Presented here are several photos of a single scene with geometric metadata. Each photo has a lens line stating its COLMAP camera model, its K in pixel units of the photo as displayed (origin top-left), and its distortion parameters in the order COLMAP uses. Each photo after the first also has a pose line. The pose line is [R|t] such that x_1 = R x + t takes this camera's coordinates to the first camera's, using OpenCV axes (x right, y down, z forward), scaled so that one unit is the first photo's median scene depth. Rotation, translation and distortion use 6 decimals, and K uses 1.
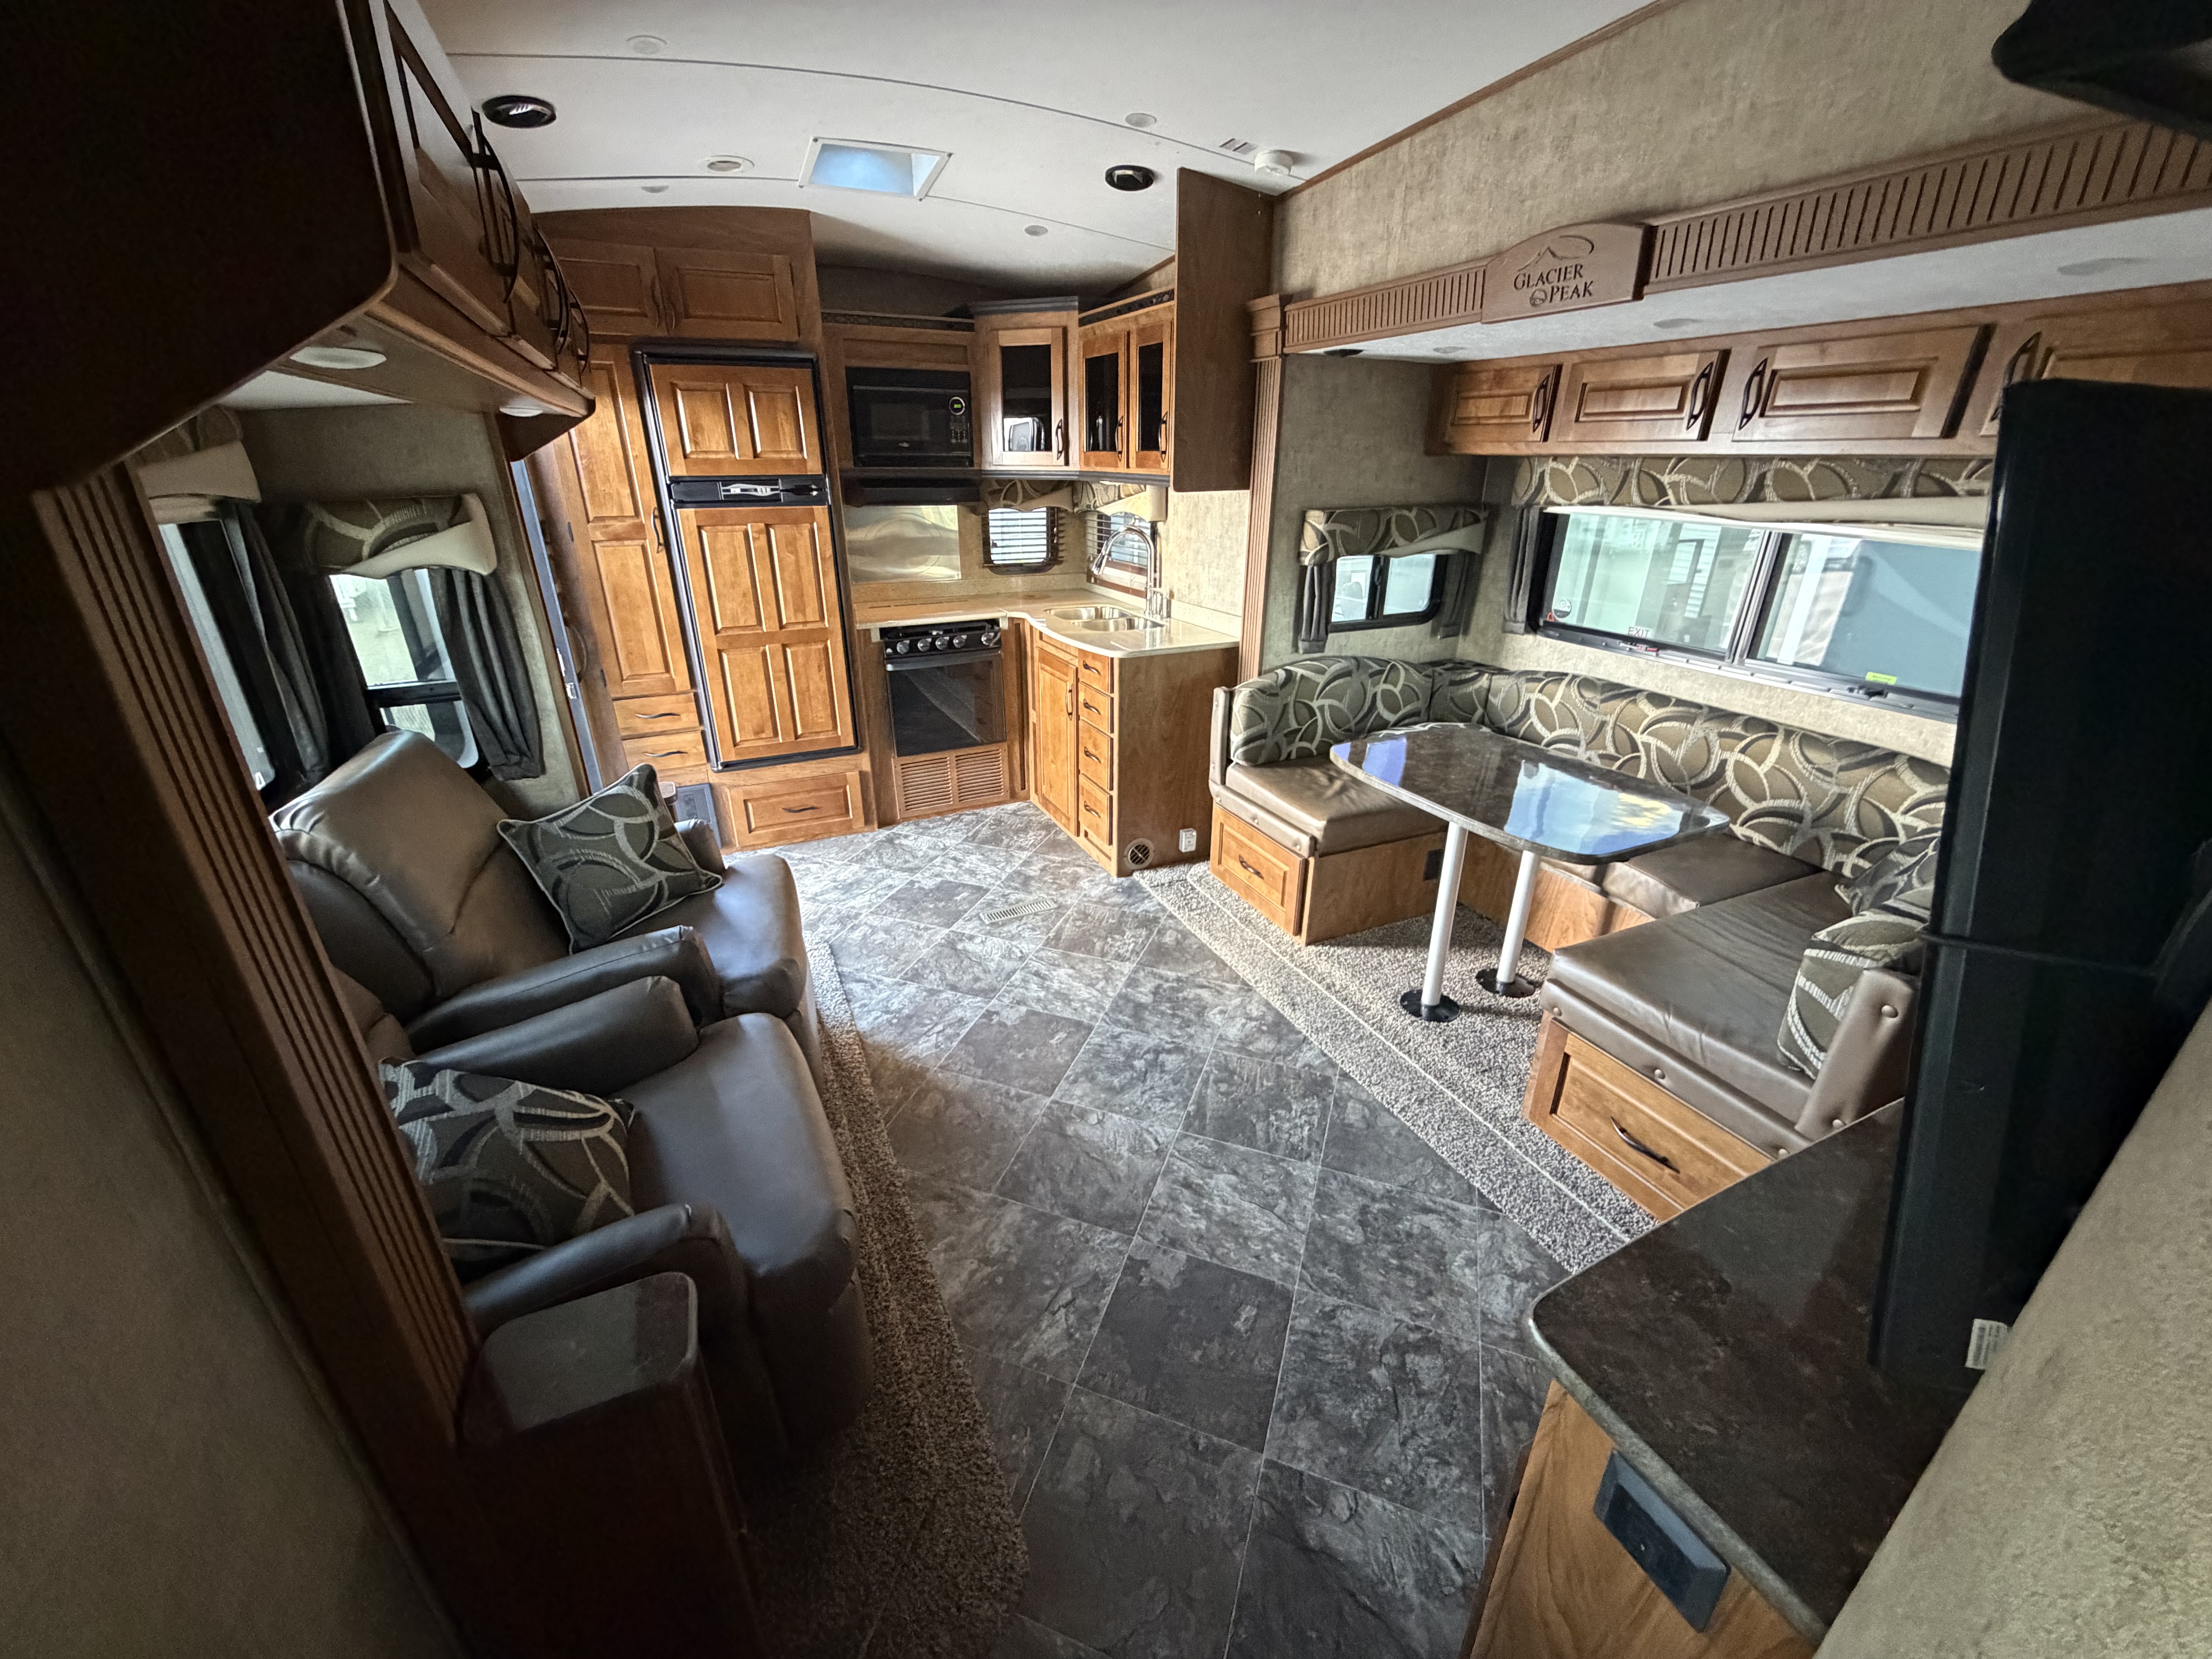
lens RADIAL K [[885.5, 0, 1100.4], [0, 885.5, 830.8], [0, 0, 1]] dist [0.002975, -0.000753]
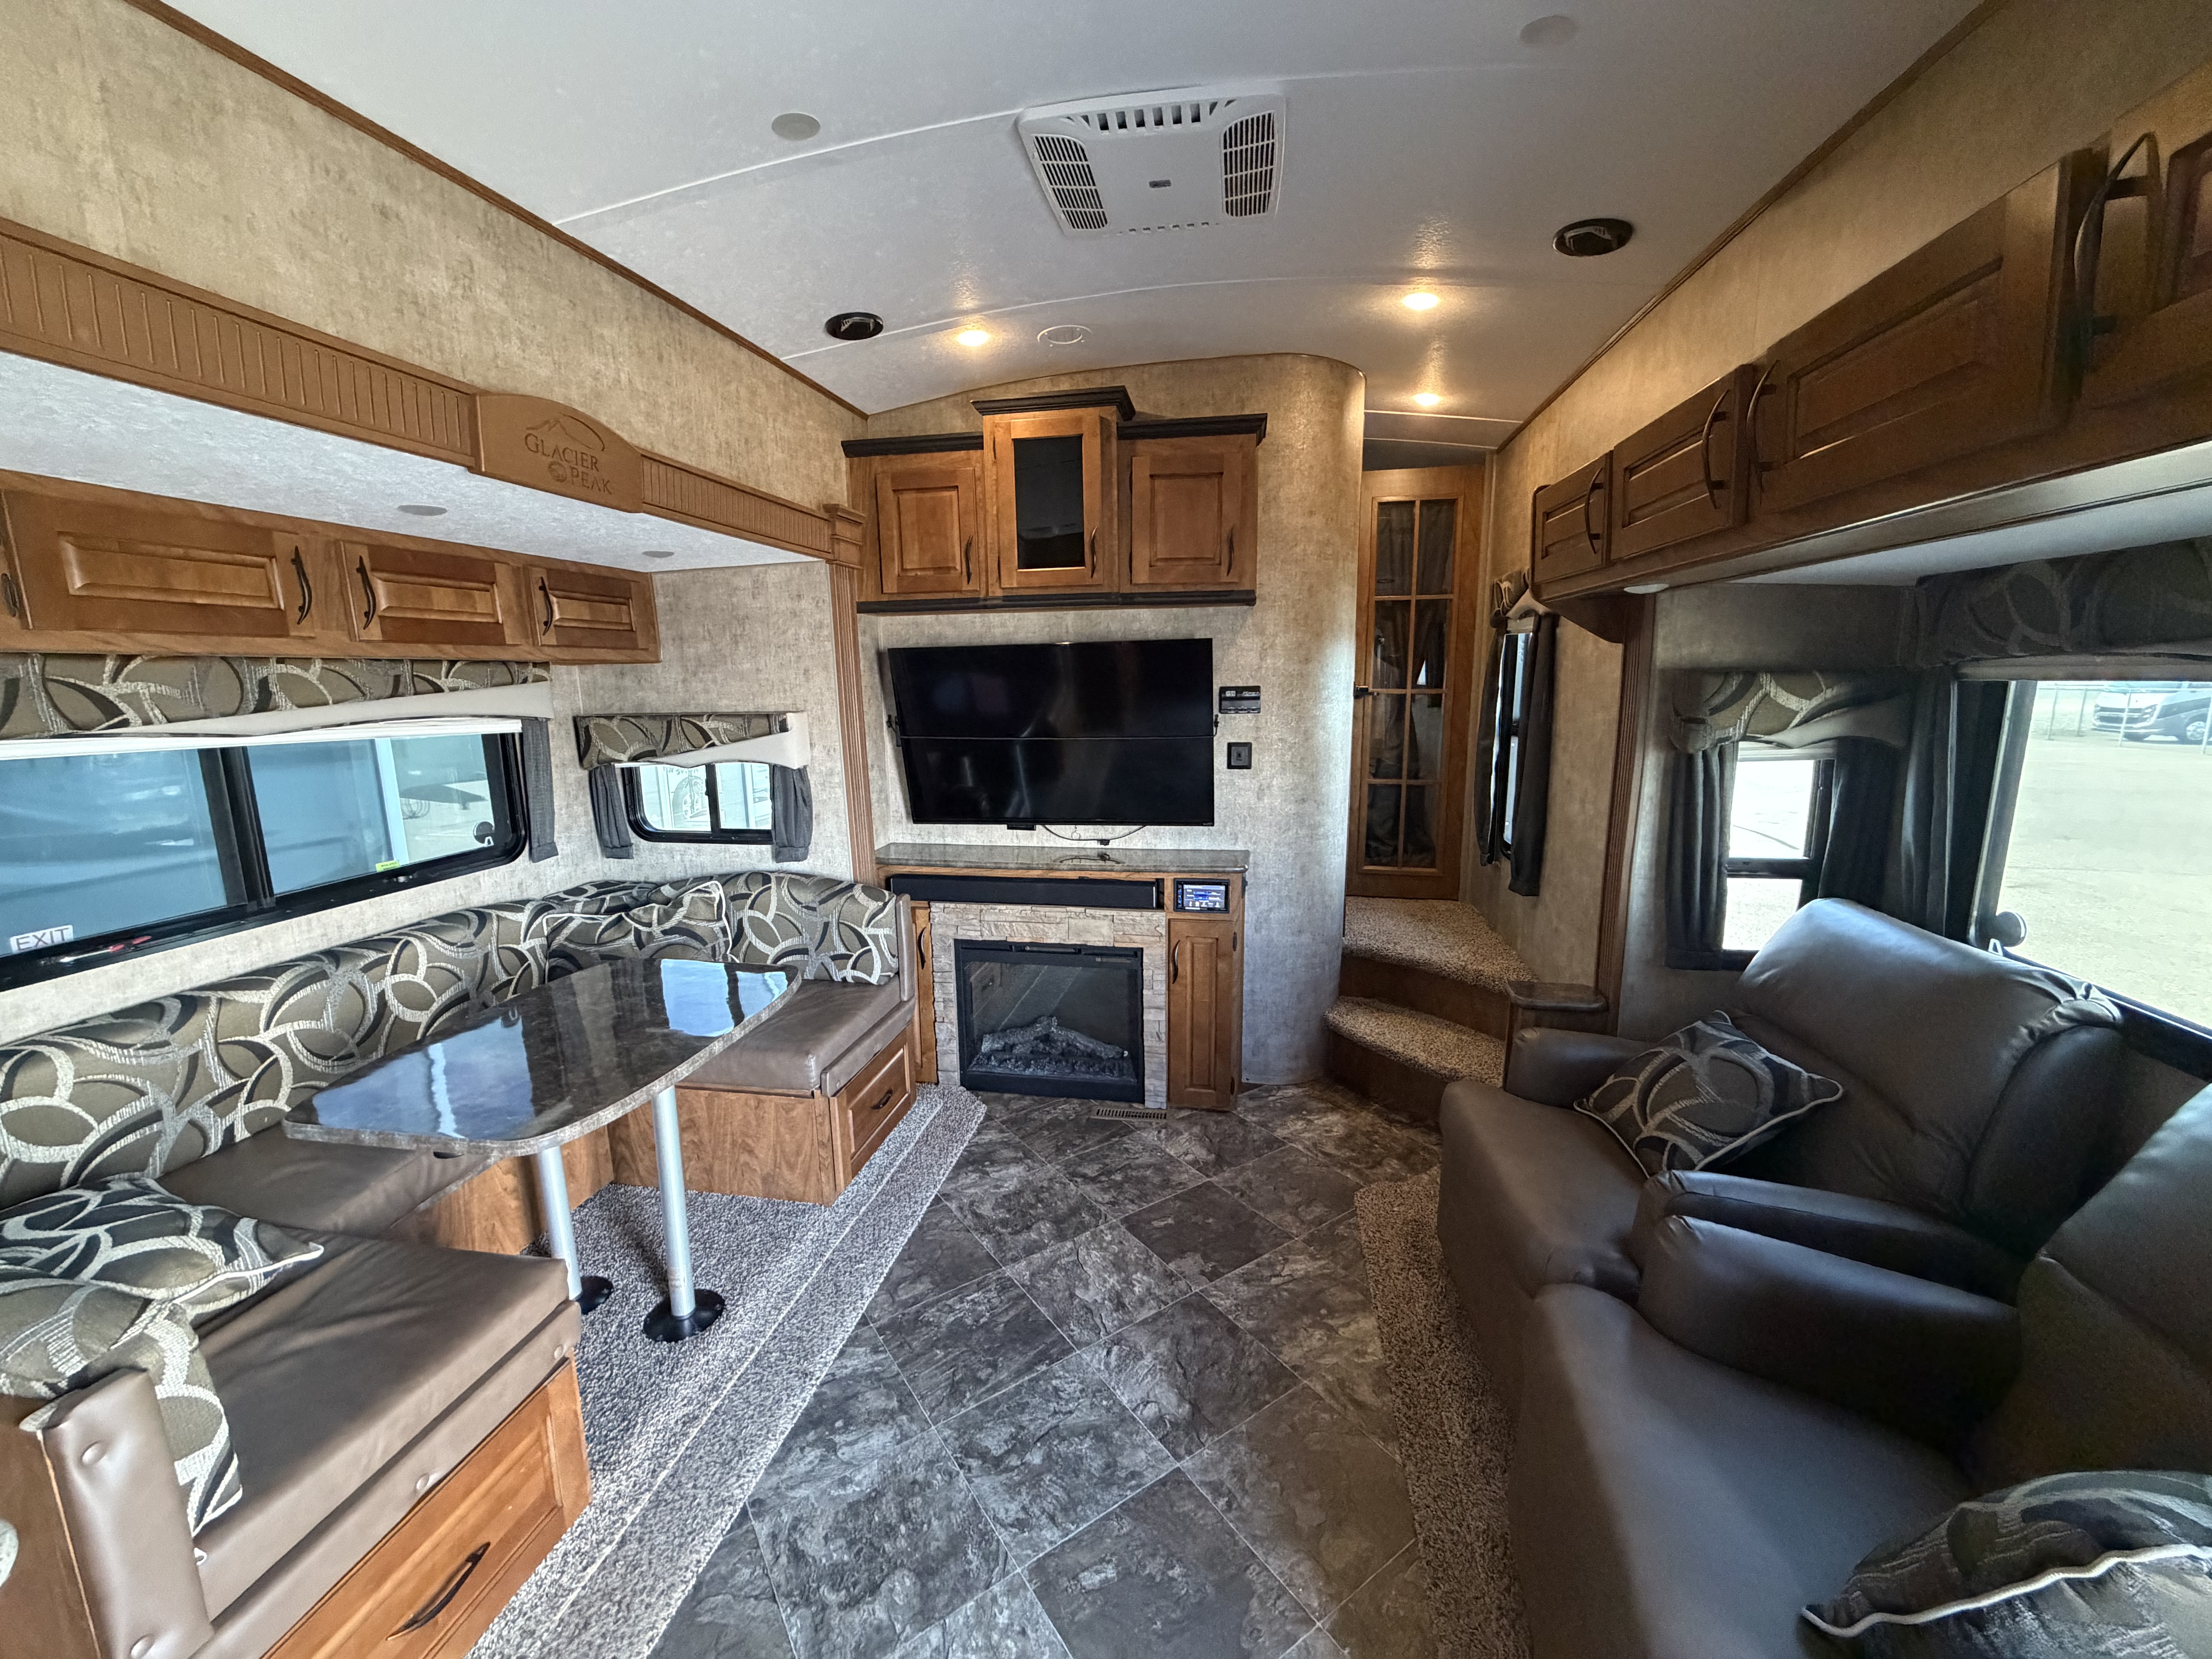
lens RADIAL K [[885.5, 0, 1101.6], [0, 885.5, 831.1], [0, 0, 1]] dist [0.002975, -0.000753]
pose [[-0.822350, -0.082448, 0.562977, -0.336509], [0.242134, 0.844671, 0.477391, -0.451962], [-0.514890, 0.528899, -0.674652, 1.139939]]
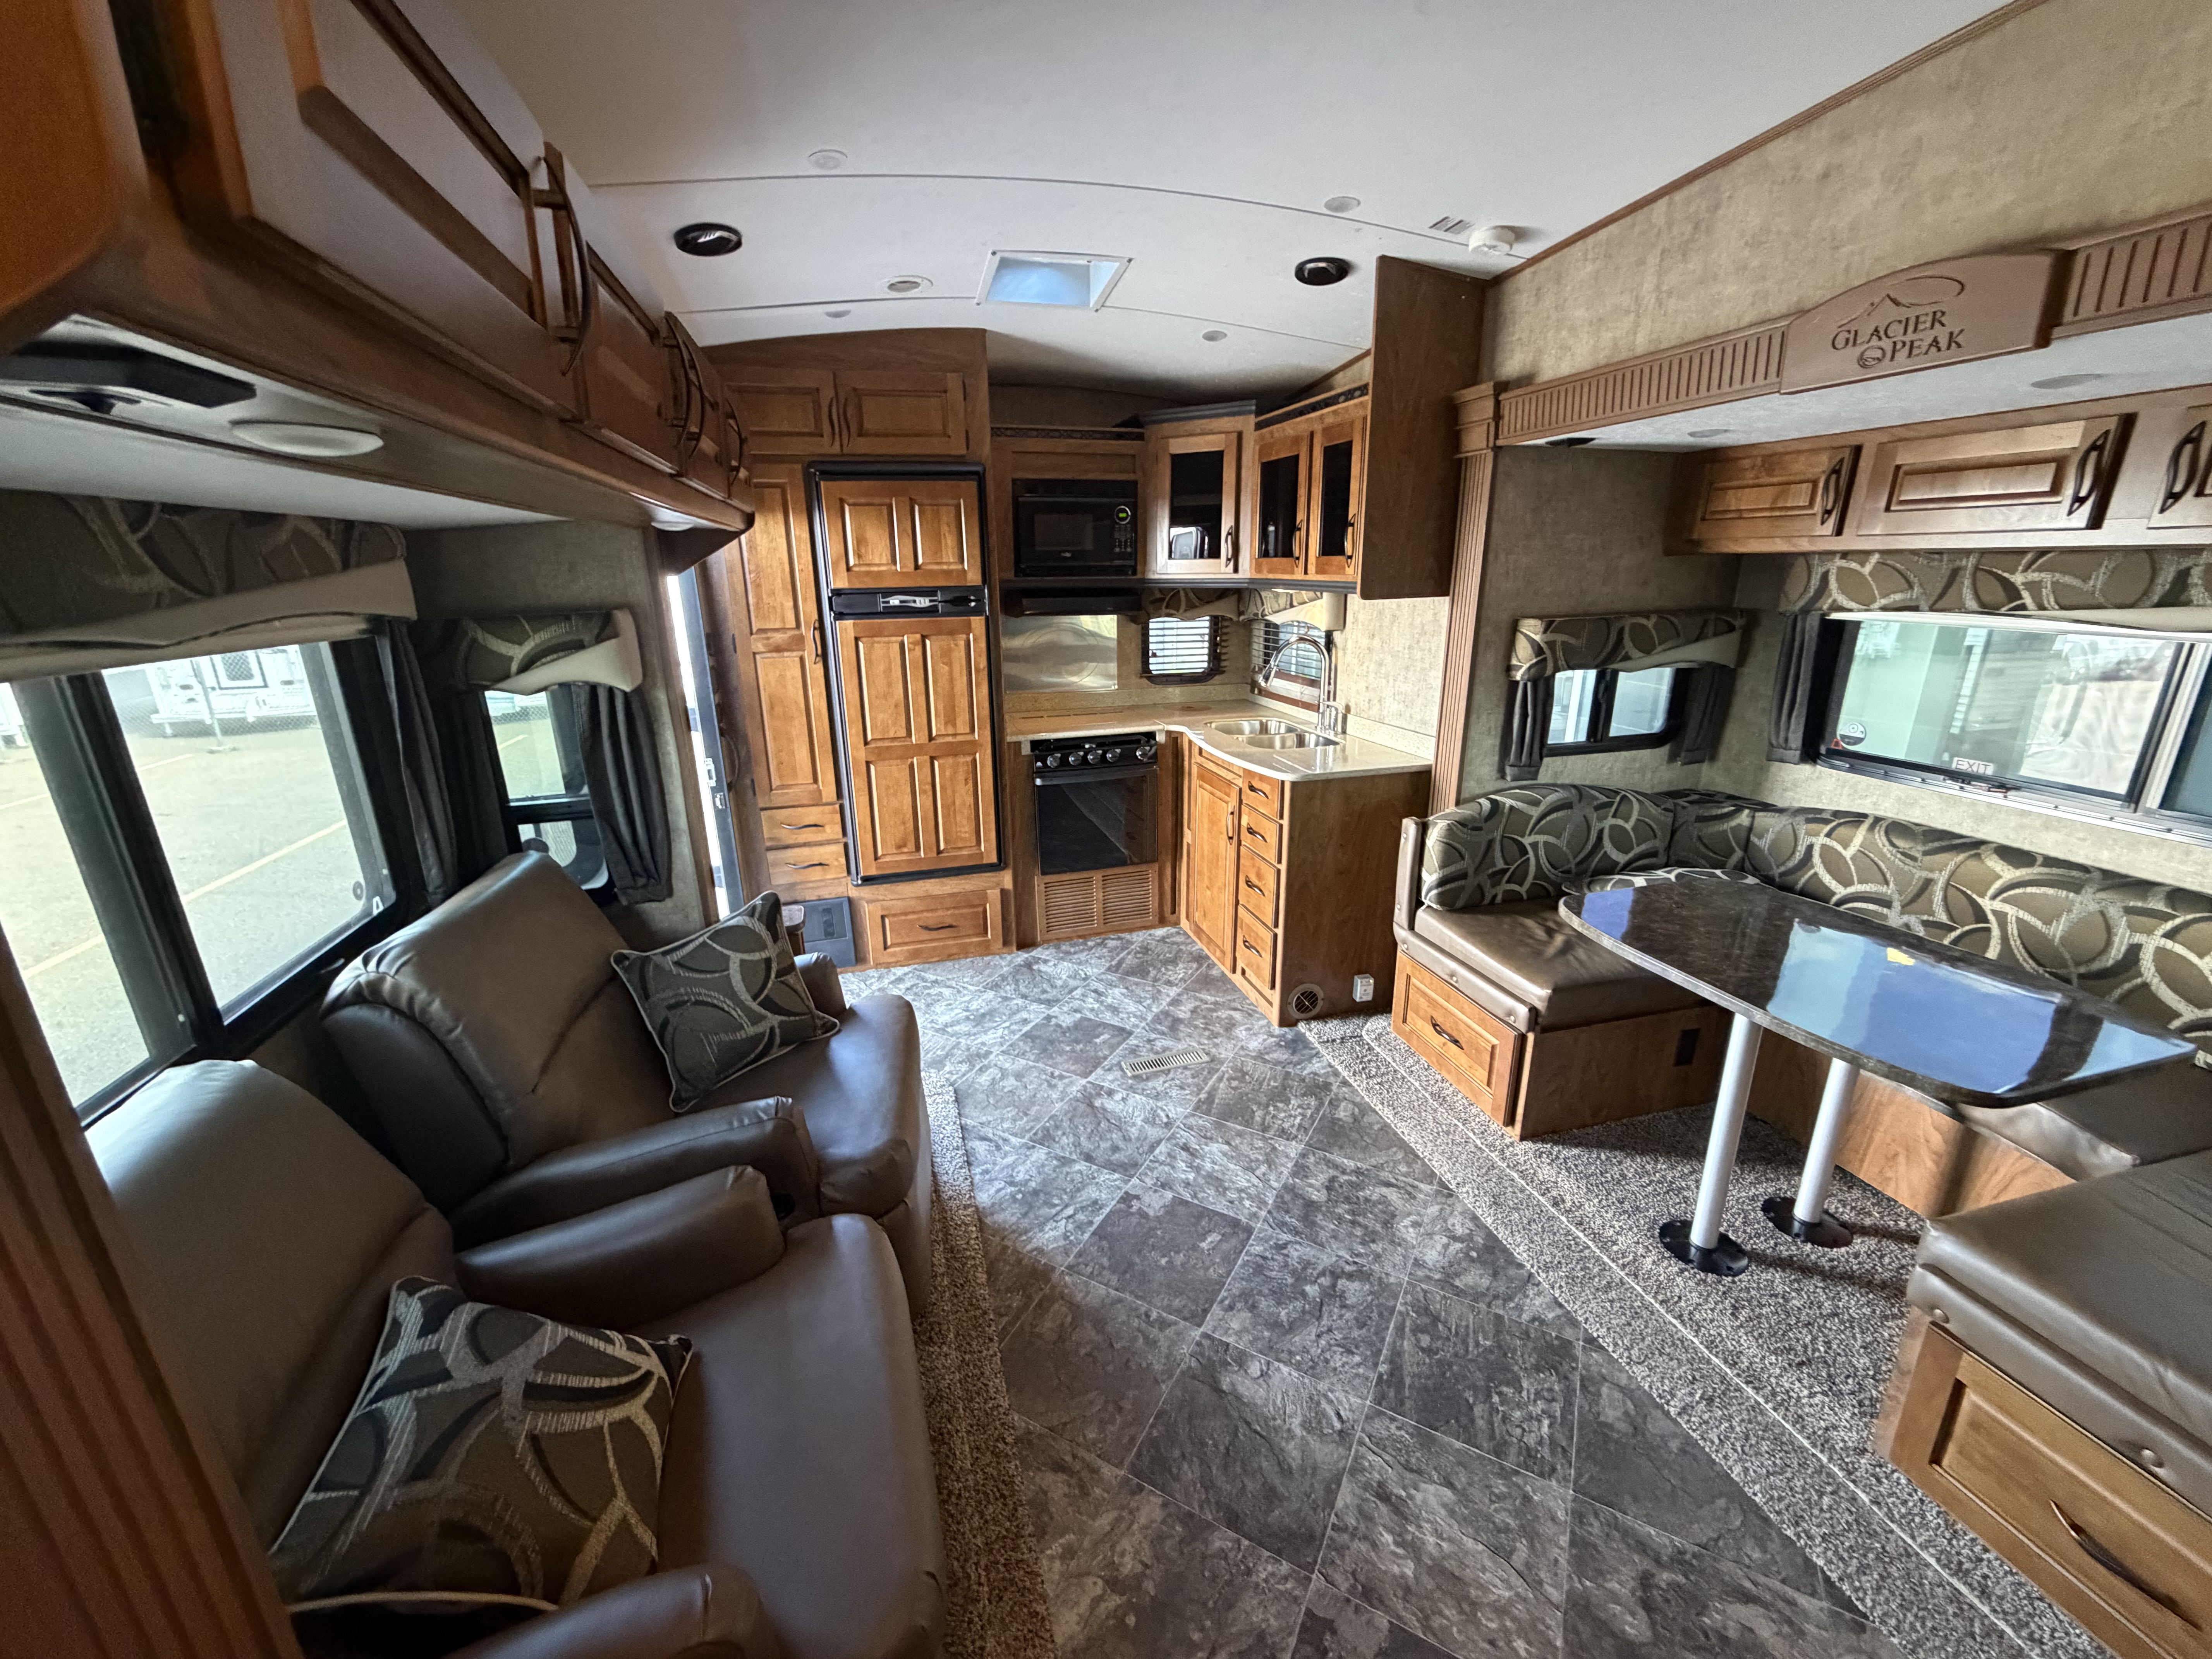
lens RADIAL K [[885.5, 0, 1100.9], [0, 885.5, 829.4], [0, 0, 1]] dist [0.002975, -0.000753]
pose [[0.986562, 0.032523, -0.160115, -0.028931], [-0.050079, 0.993012, -0.106864, -0.053409], [0.155521, 0.113446, 0.981297, 0.133189]]
